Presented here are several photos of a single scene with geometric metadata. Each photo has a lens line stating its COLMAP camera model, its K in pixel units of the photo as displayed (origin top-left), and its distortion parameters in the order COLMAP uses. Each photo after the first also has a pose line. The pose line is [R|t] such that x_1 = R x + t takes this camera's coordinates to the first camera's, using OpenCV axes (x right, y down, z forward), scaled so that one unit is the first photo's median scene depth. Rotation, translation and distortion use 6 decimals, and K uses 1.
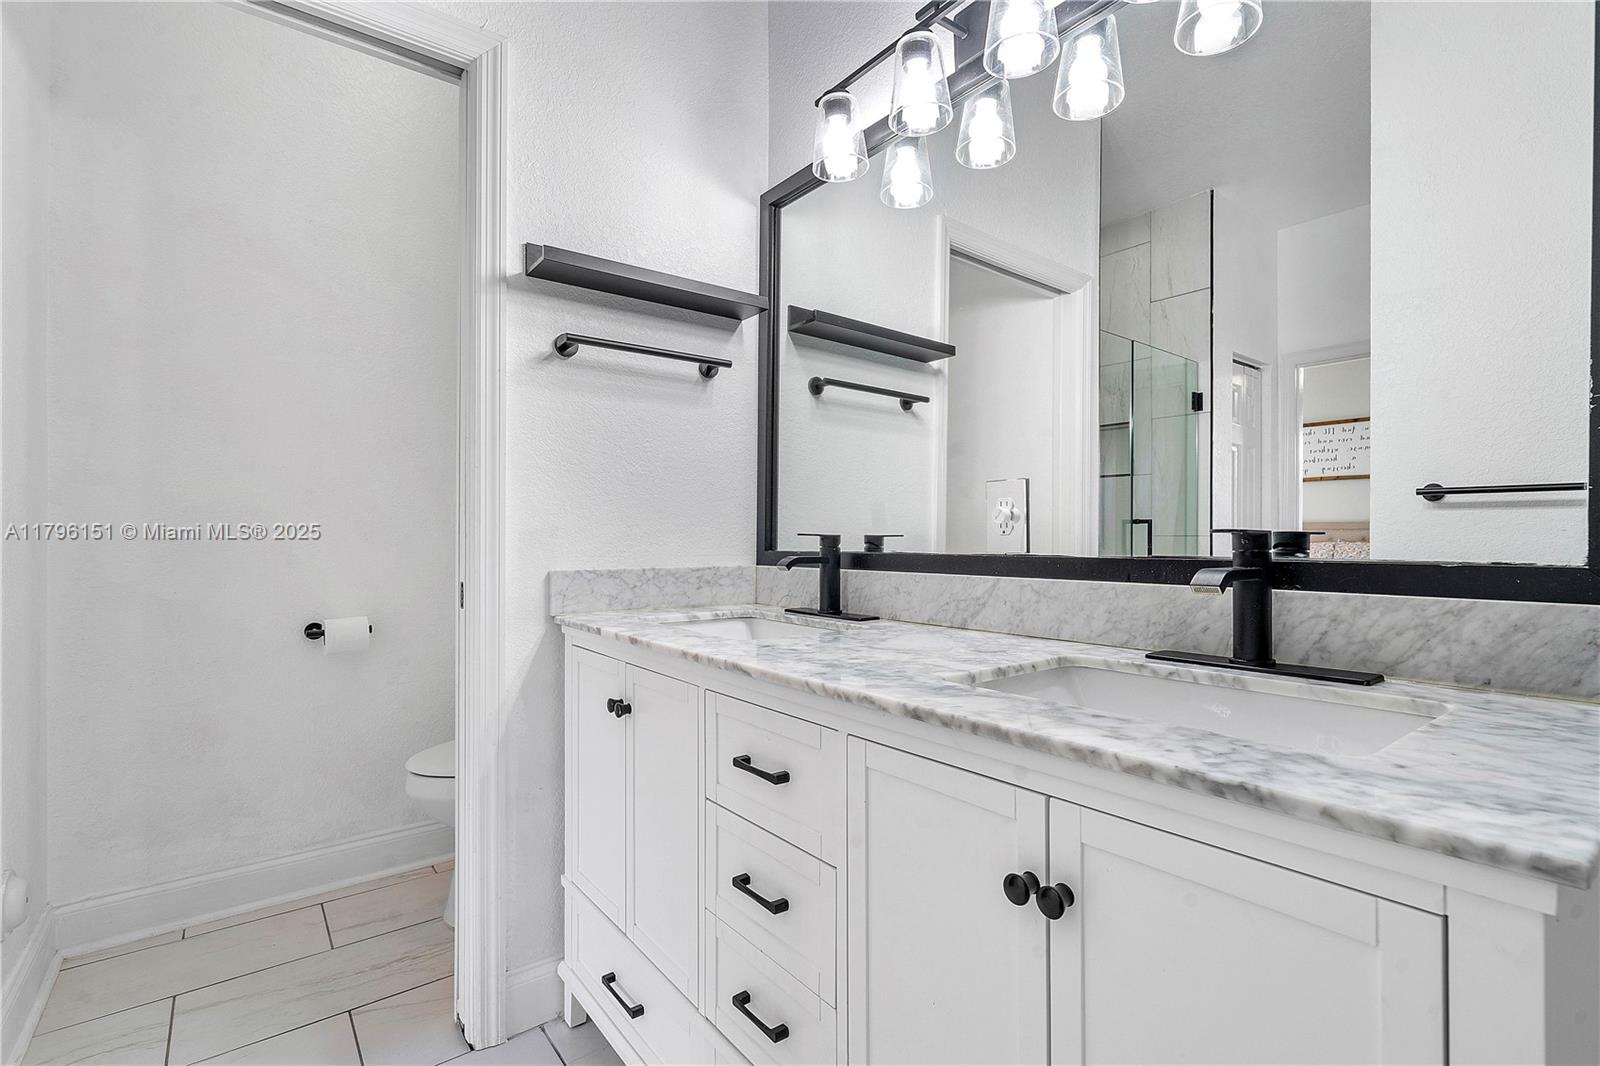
lens RADIAL K [[739.6, 0, 806.6], [0, 739.6, 545.1], [0, 0, 1]] dist [-0.004368, 0.002465]
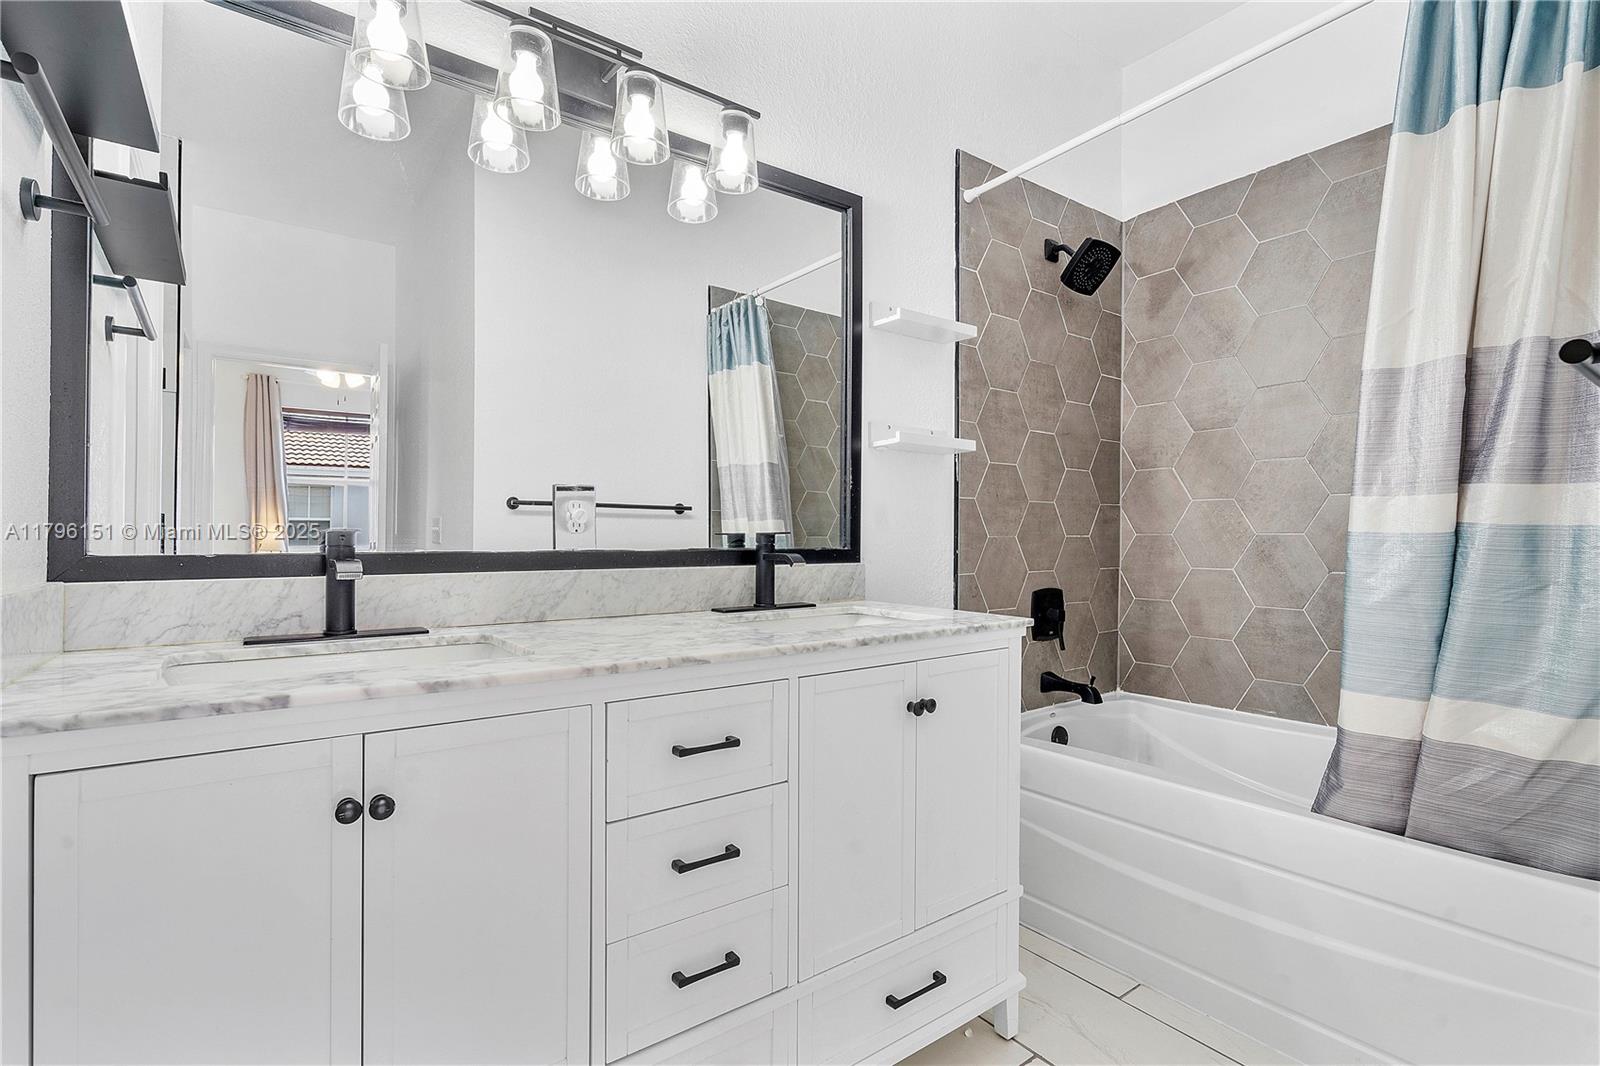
lens RADIAL K [[739.6, 0, 793.5], [0, 739.6, 540.4], [0, 0, 1]] dist [-0.004368, 0.002465]
pose [[0.027897, -0.003351, 0.999605, -1.105394], [0.004721, 0.999984, 0.003221, -0.006894], [-0.999600, 0.004629, 0.027913, 0.800214]]
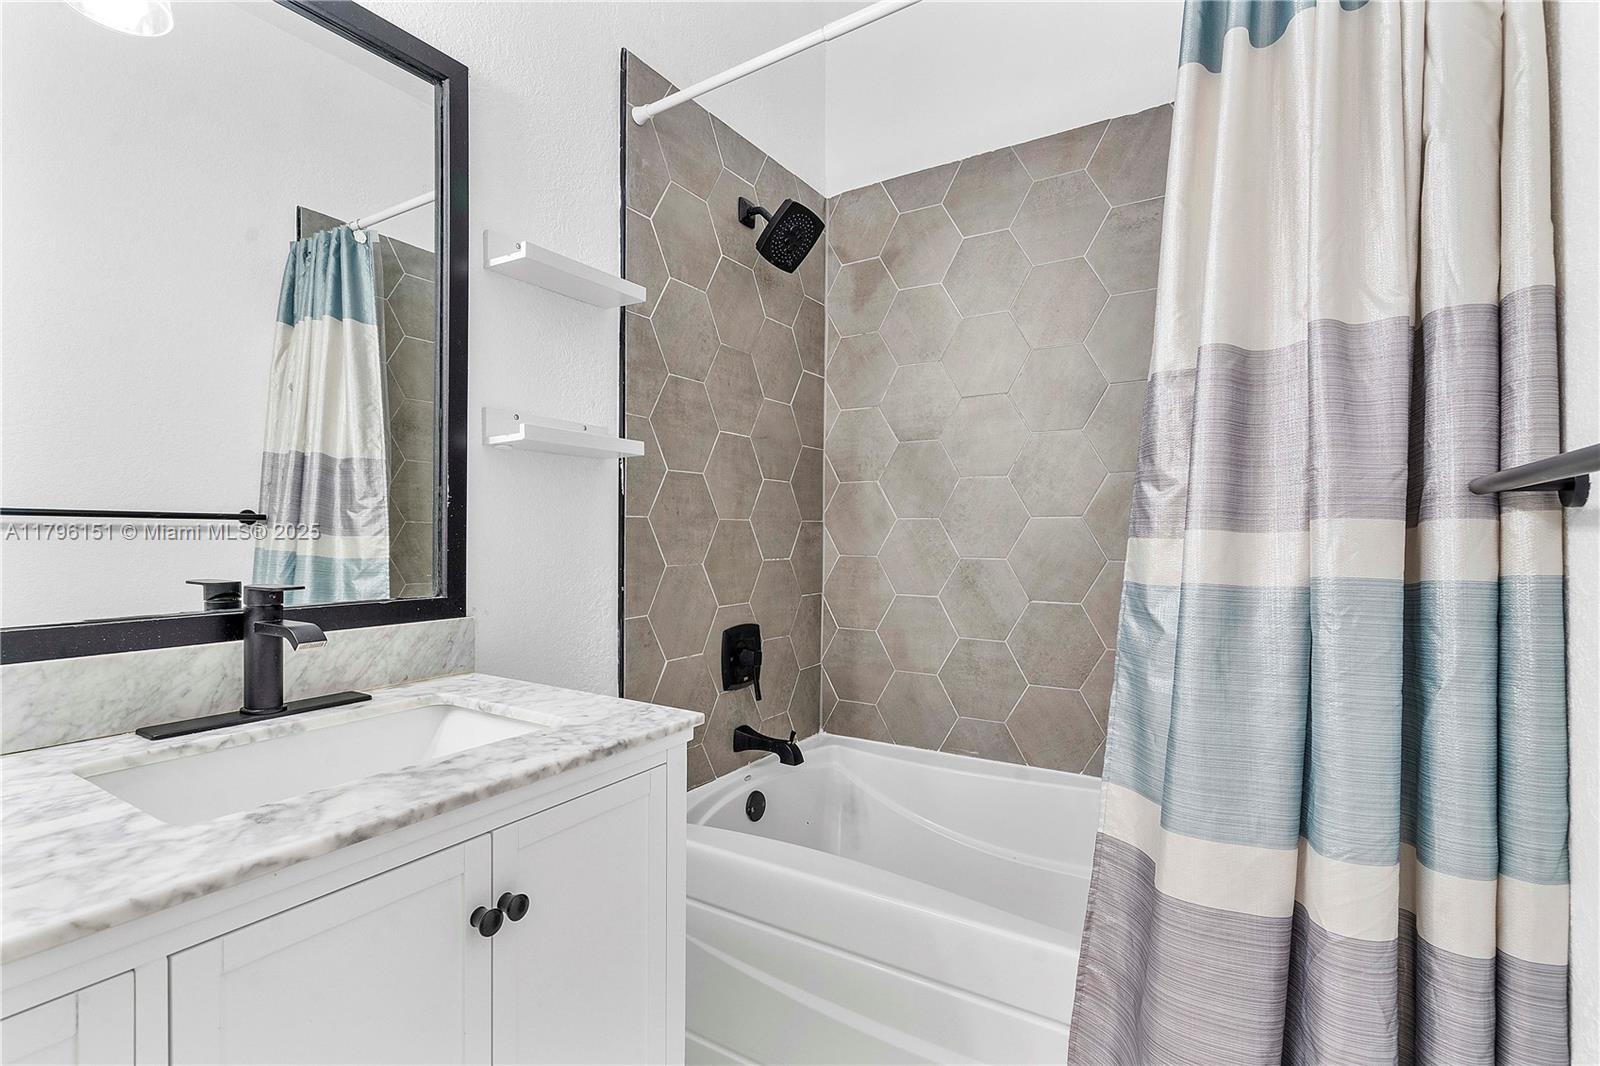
lens RADIAL K [[739.6, 0, 789.2], [0, 739.6, 531.7], [0, 0, 1]] dist [-0.004368, 0.002465]
pose [[-0.335500, 0.000703, 0.942040, -0.588010], [0.002116, 0.999998, 0.000008, -0.086609], [-0.942038, 0.001996, -0.335501, 0.587632]]
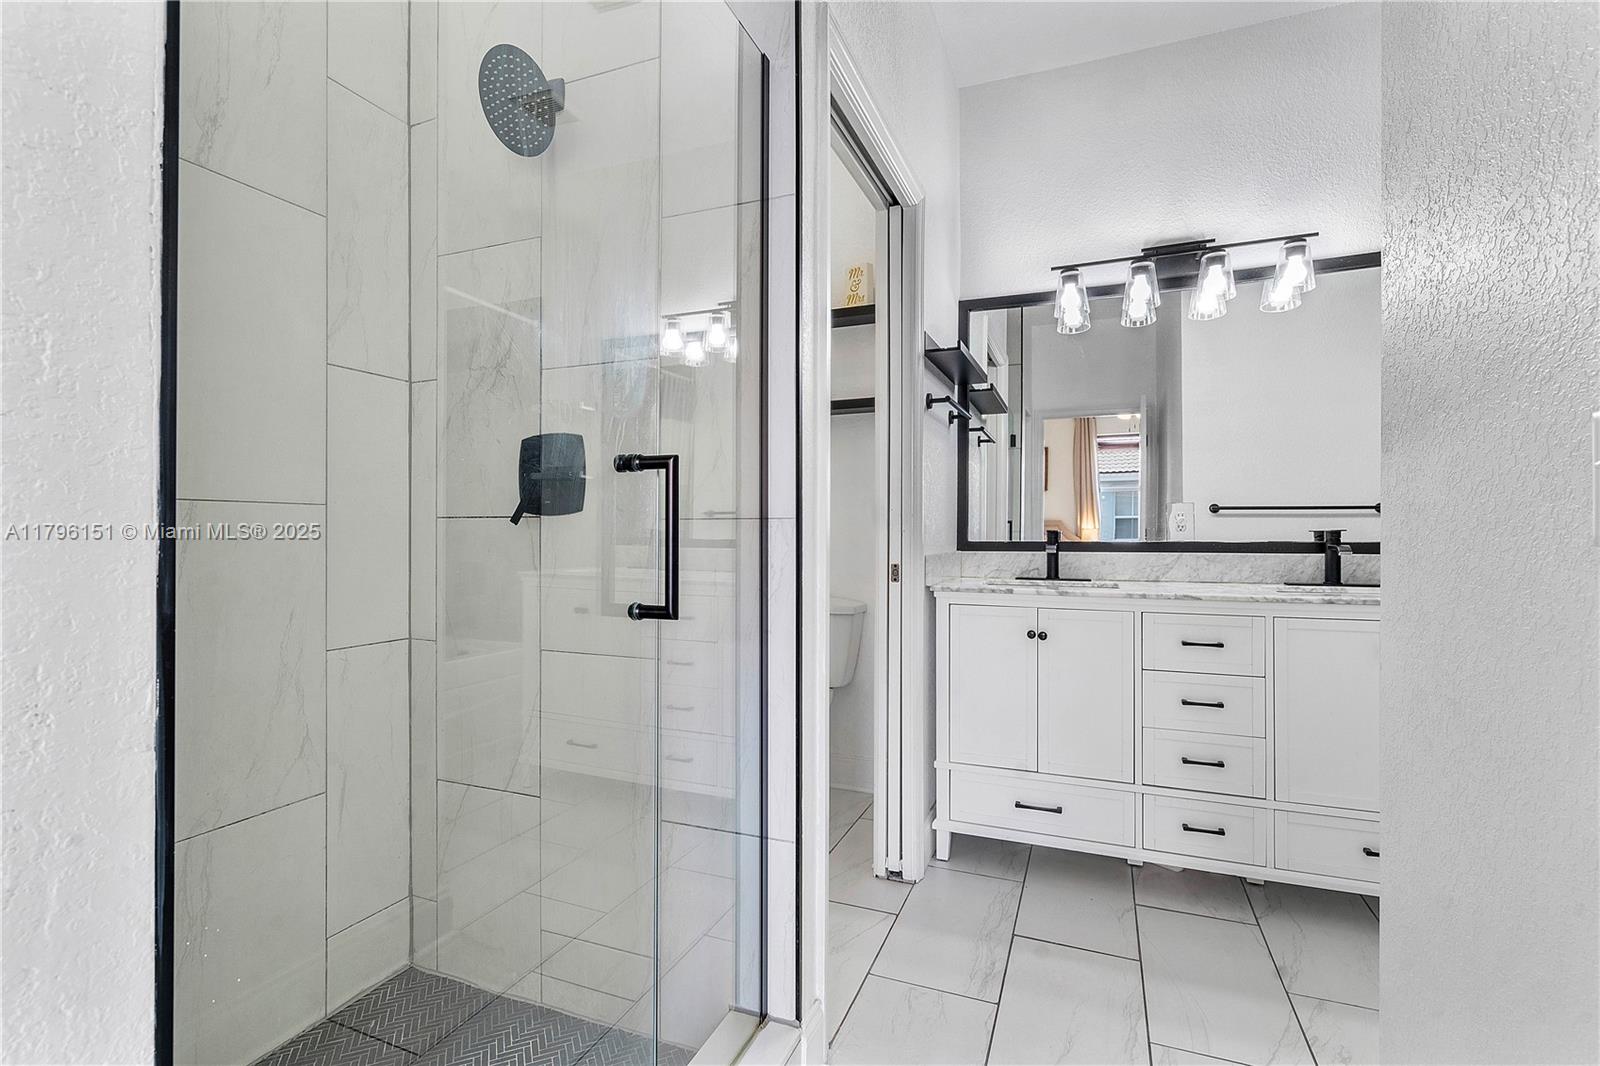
lens RADIAL K [[739.6, 0, 803.7], [0, 739.6, 546.2], [0, 0, 1]] dist [-0.004368, 0.002465]
pose [[0.863177, -0.010494, 0.504793, -1.988088], [0.004830, 0.999910, 0.012528, -0.005681], [-0.504878, -0.008376, 0.863150, -0.220743]]
